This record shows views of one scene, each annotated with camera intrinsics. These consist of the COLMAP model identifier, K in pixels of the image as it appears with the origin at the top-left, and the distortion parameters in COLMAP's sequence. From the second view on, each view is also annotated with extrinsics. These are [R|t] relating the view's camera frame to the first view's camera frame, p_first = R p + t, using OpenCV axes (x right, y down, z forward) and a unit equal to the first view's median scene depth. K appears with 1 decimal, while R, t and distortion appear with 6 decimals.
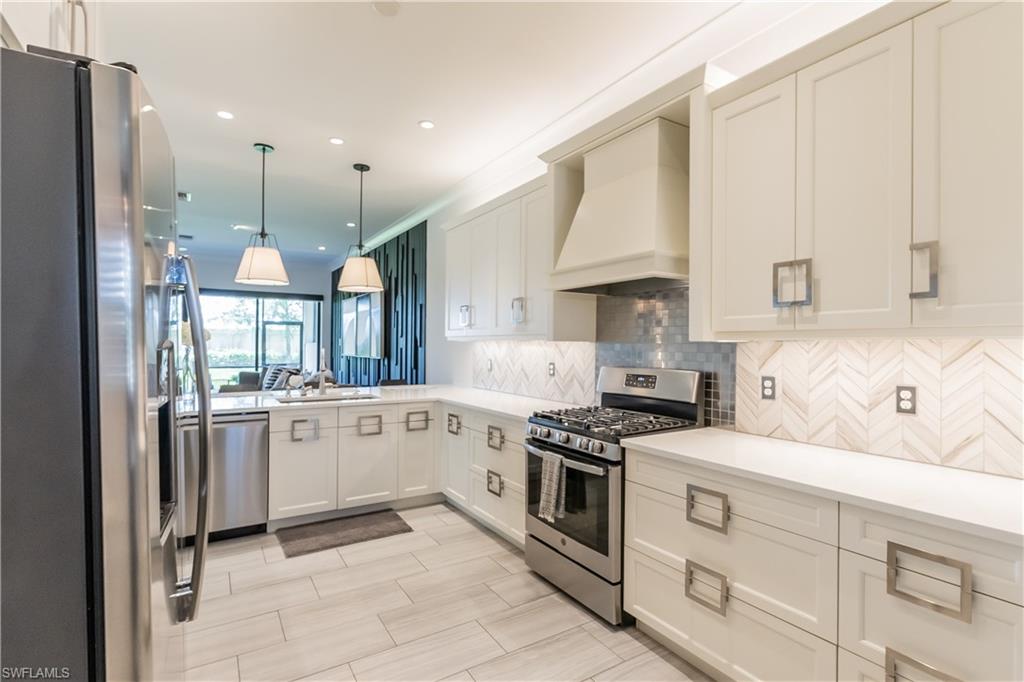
lens RADIAL K [[483.2, 0, 511.7], [0, 483.2, 345.7], [0, 0, 1]] dist [-0.023152, 0.000150]
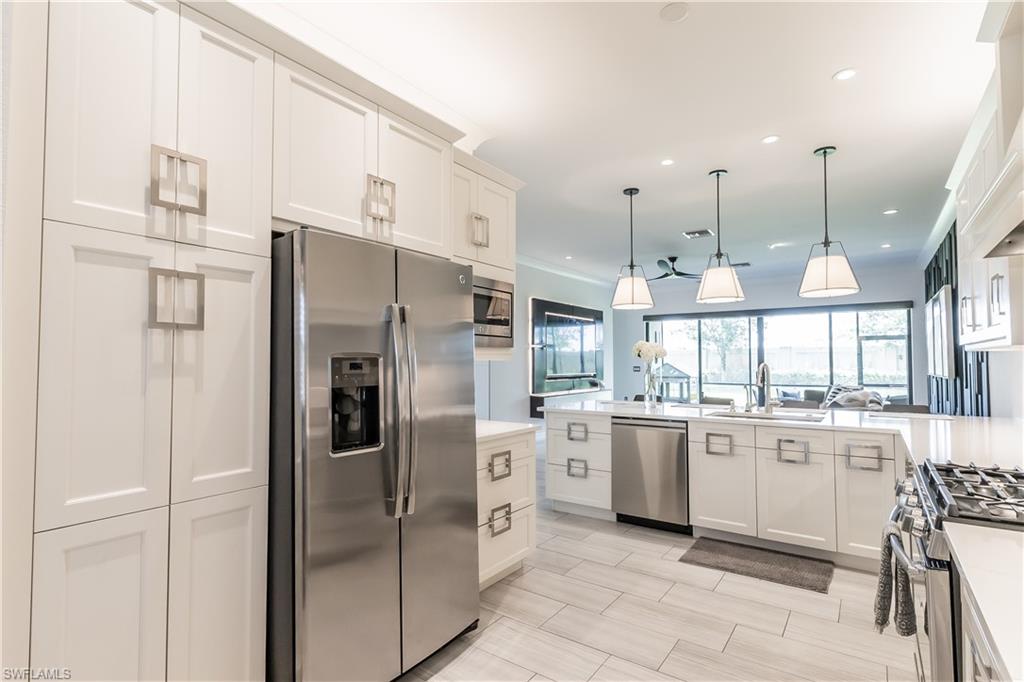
lens RADIAL K [[492.8, 0, 520.3], [0, 492.8, 345.5], [0, 0, 1]] dist [0.003877, 0.000370]
pose [[0.383678, -0.037637, -0.922700, 0.352711], [0.003314, 0.999219, -0.039380, 0.009028], [0.923461, 0.012051, 0.383503, 0.214210]]
